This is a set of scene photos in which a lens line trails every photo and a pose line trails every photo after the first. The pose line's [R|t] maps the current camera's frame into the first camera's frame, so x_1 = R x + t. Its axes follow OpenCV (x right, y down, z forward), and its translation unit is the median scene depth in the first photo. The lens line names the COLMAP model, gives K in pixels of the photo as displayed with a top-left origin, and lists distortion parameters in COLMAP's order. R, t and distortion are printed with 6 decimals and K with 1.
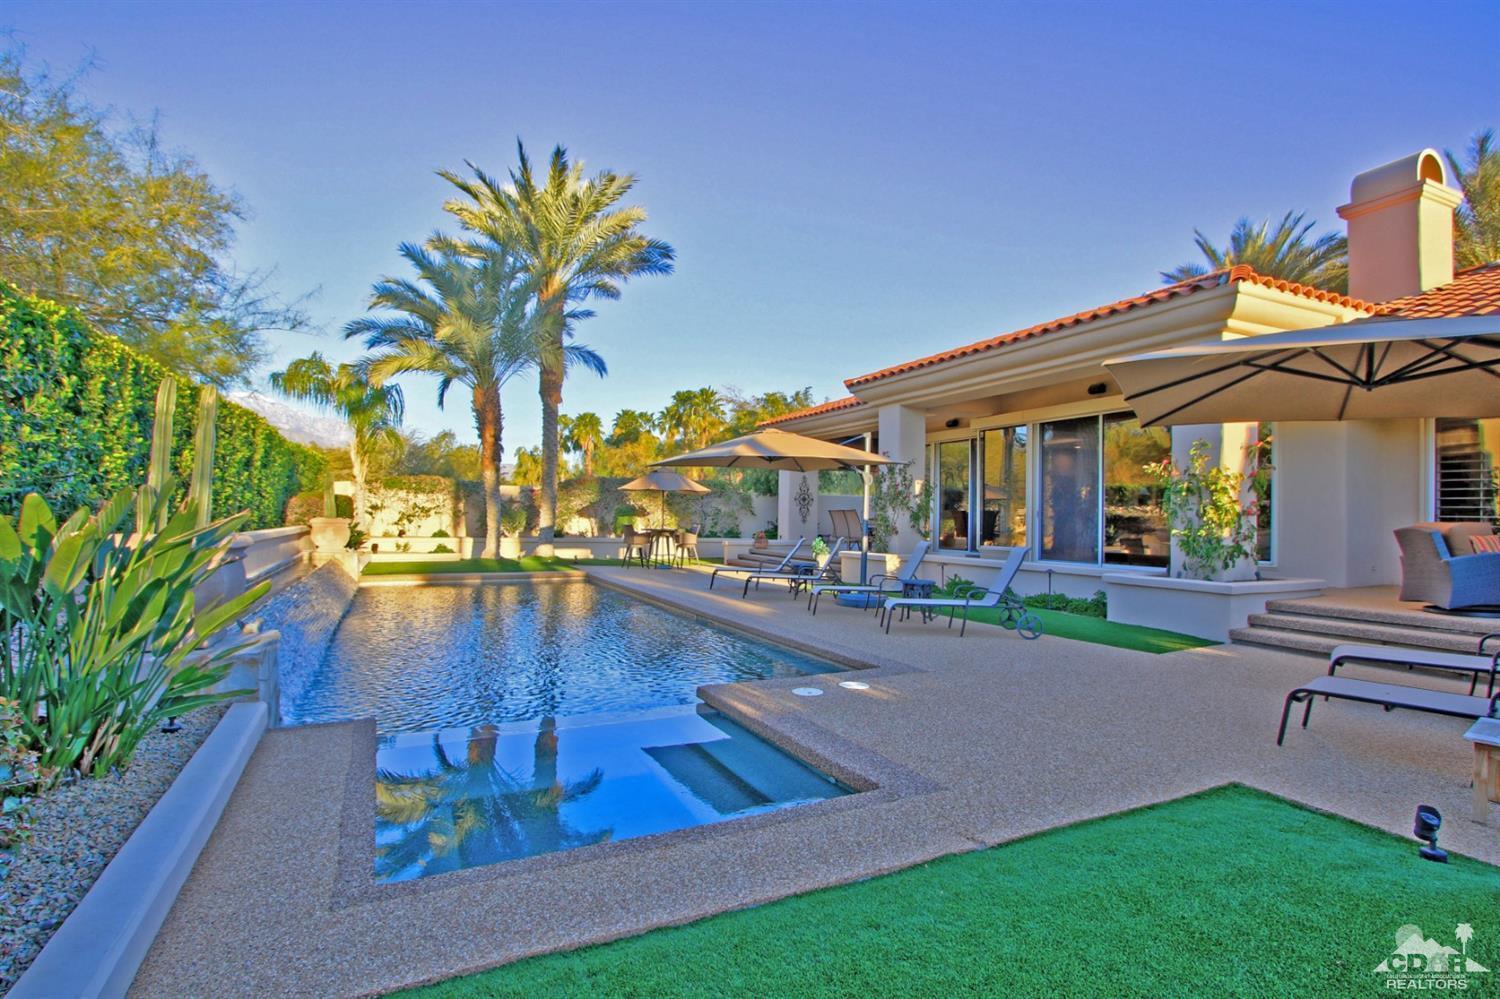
lens RADIAL K [[725.4, 0, 744.6], [0, 725.4, 503.2], [0, 0, 1]] dist [-0.009538, -0.000323]
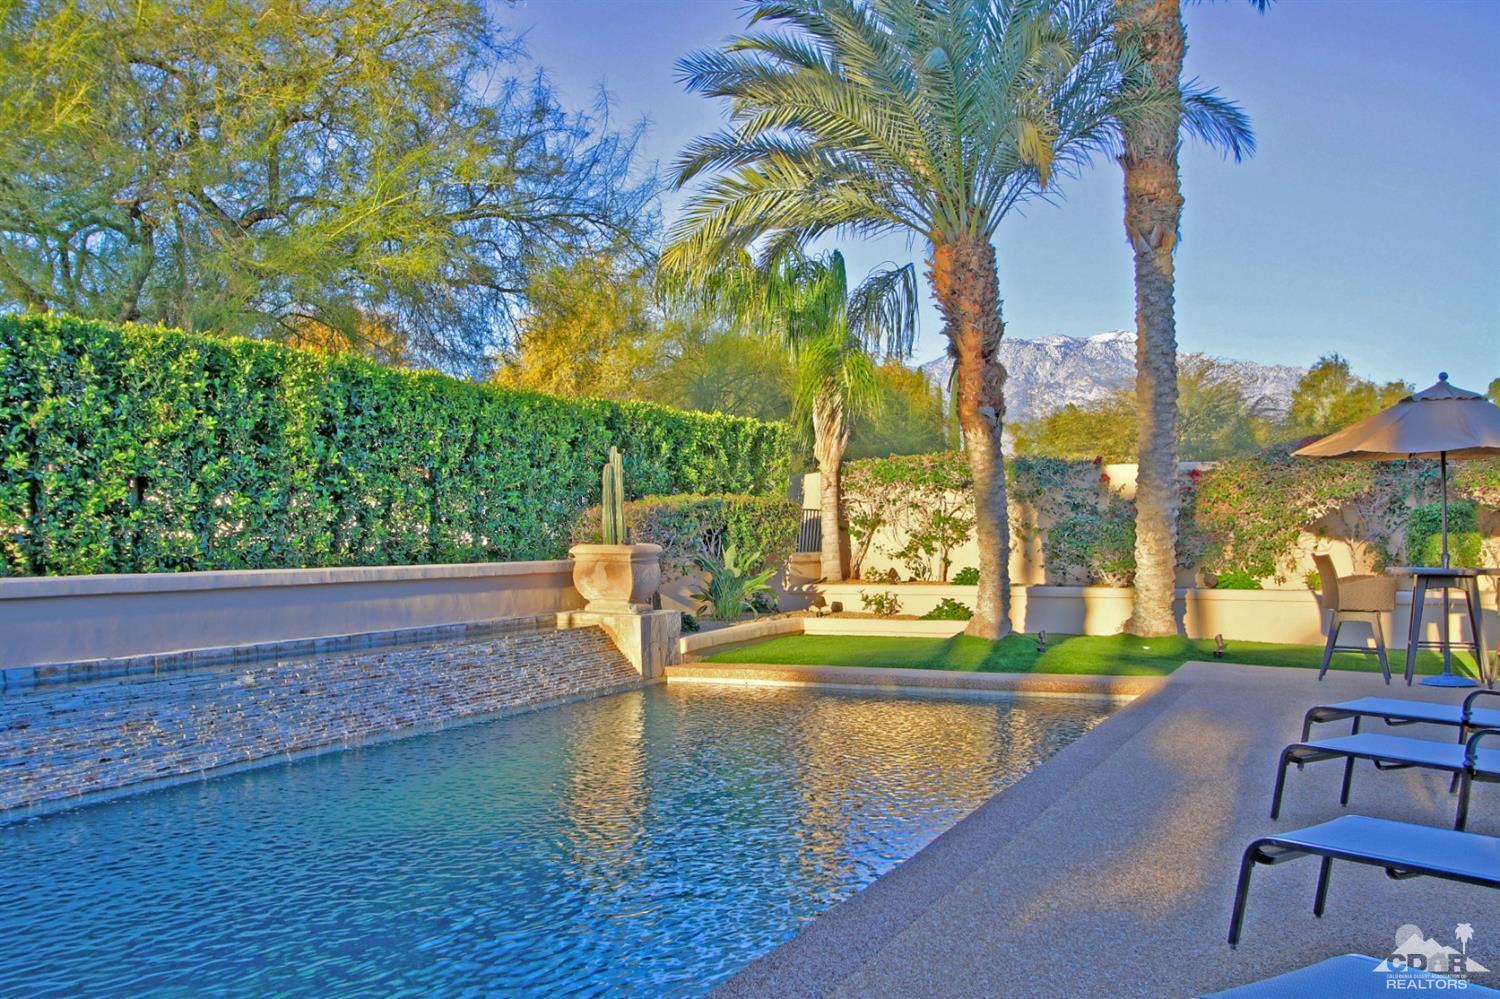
lens RADIAL K [[1436.2, 0, 747.9], [0, 1436.2, 502.9], [0, 0, 1]] dist [0.020106, 0.000000]
pose [[0.649335, -0.030524, -0.759890, 0.182645], [0.025153, 0.999510, -0.018656, 0.008784], [0.760086, -0.007000, 0.649784, 0.312418]]
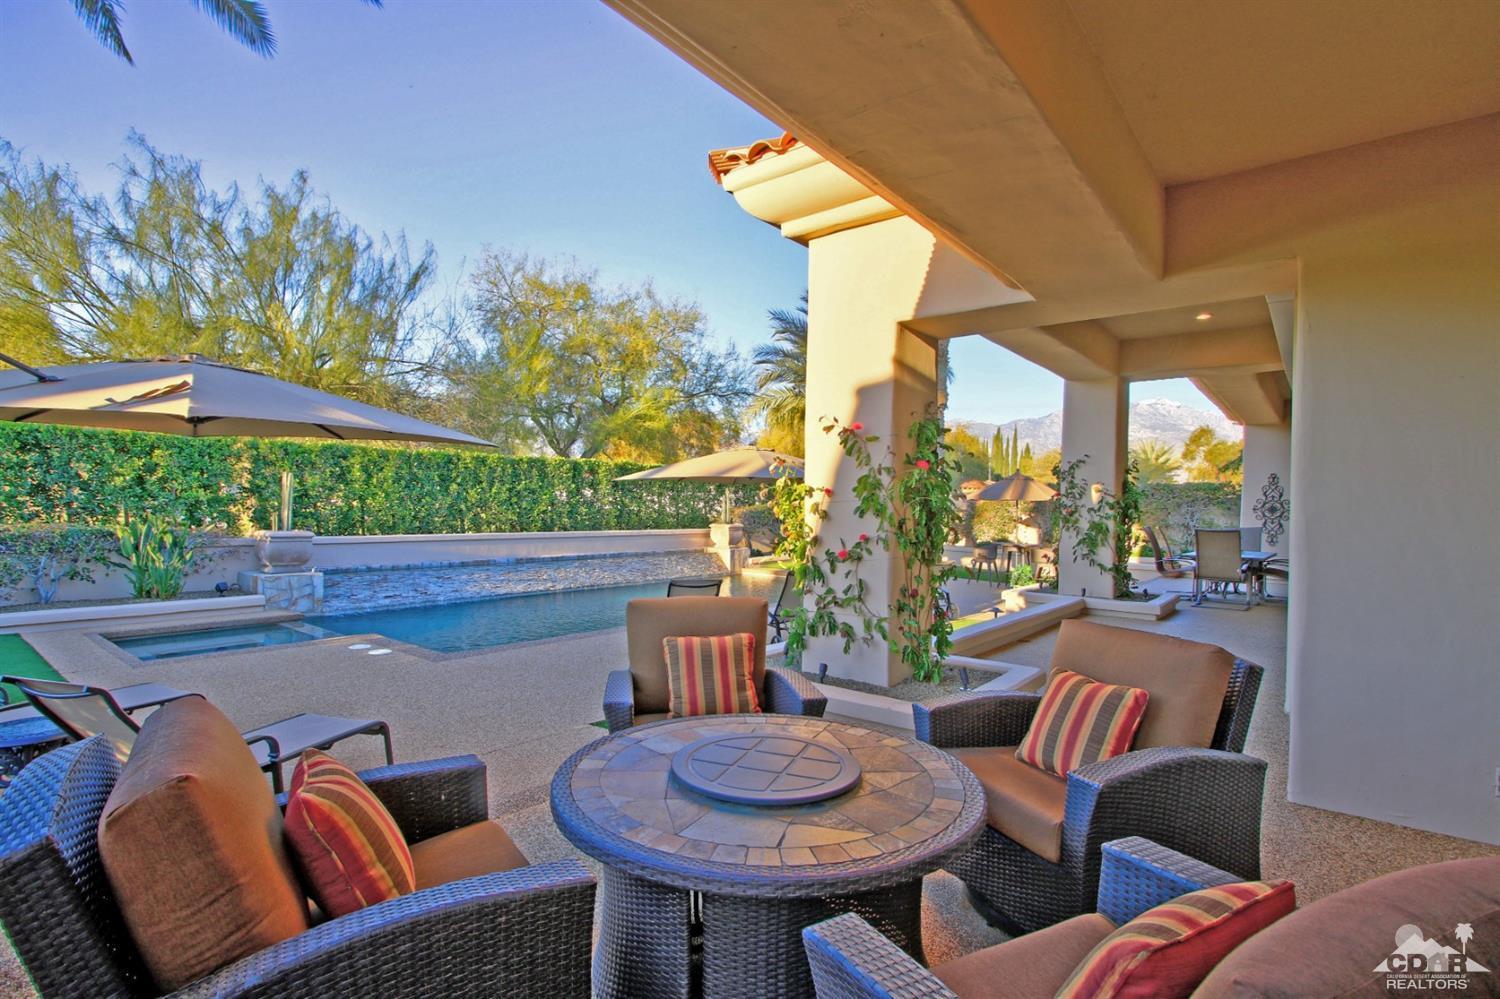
lens RADIAL K [[725.4, 0, 748.5], [0, 725.4, 501.5], [0, 0, 1]] dist [-0.009538, -0.000323]
pose [[0.434360, -0.006479, -0.900716, 0.524526], [0.003004, 0.999979, -0.005744, -0.011008], [0.900734, -0.000211, 0.434371, 0.318018]]
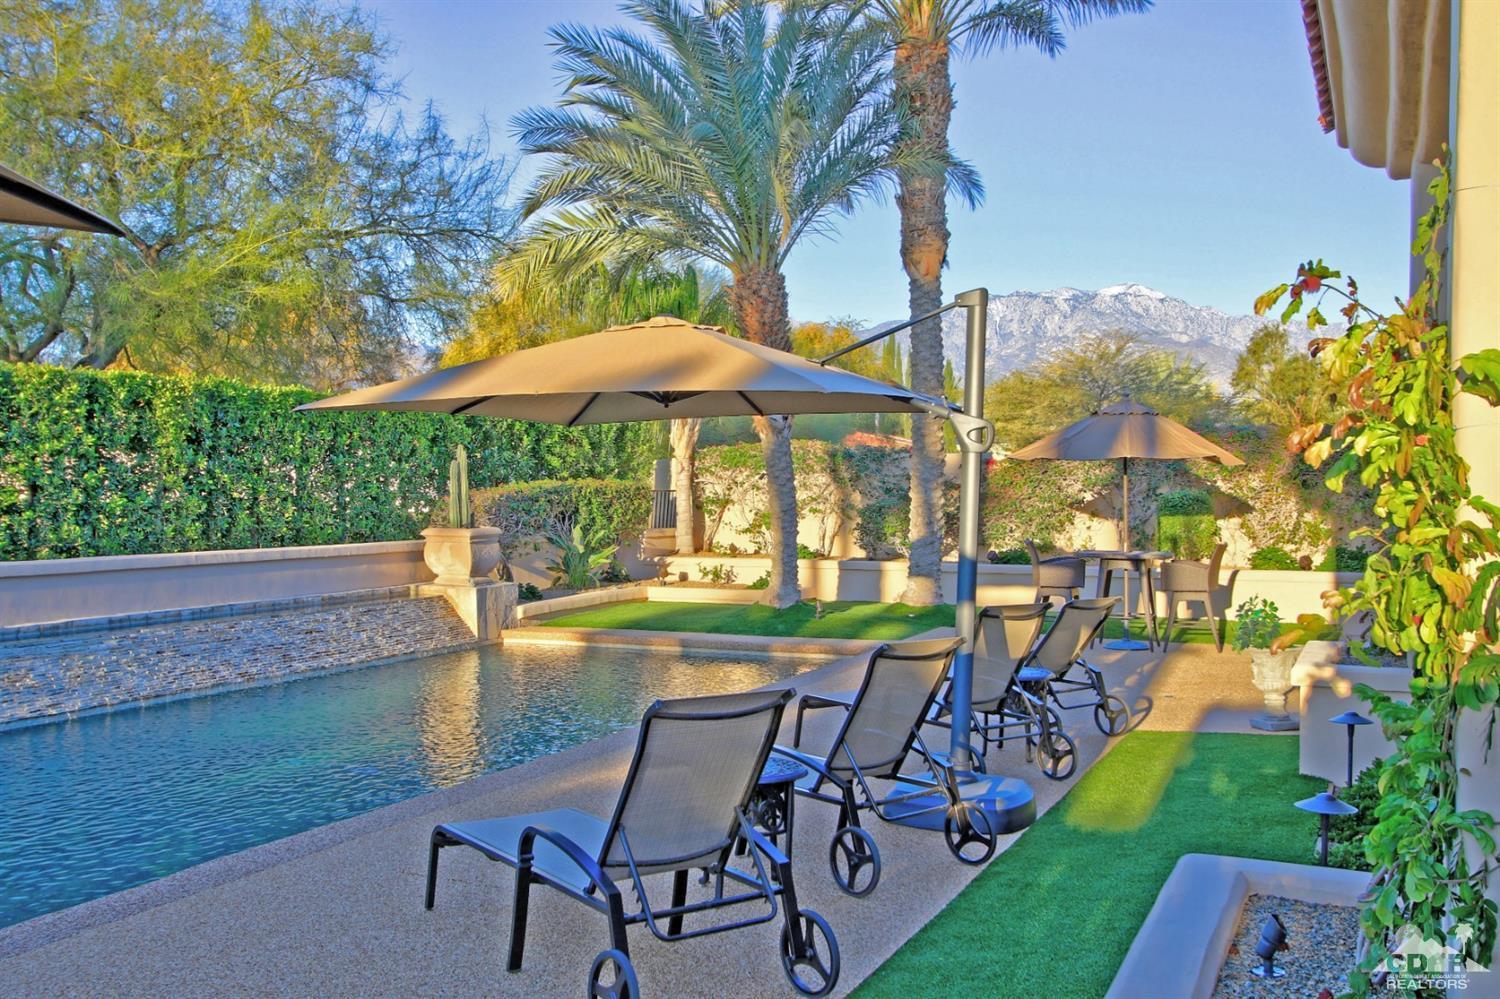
lens RADIAL K [[1436.2, 0, 743.1], [0, 1436.2, 504.2], [0, 0, 1]] dist [0.020106, 0.000000]
pose [[0.644032, -0.004135, -0.764987, 0.359963], [0.023255, 0.999629, 0.014174, -0.008033], [0.764645, -0.026918, 0.643890, 0.306393]]
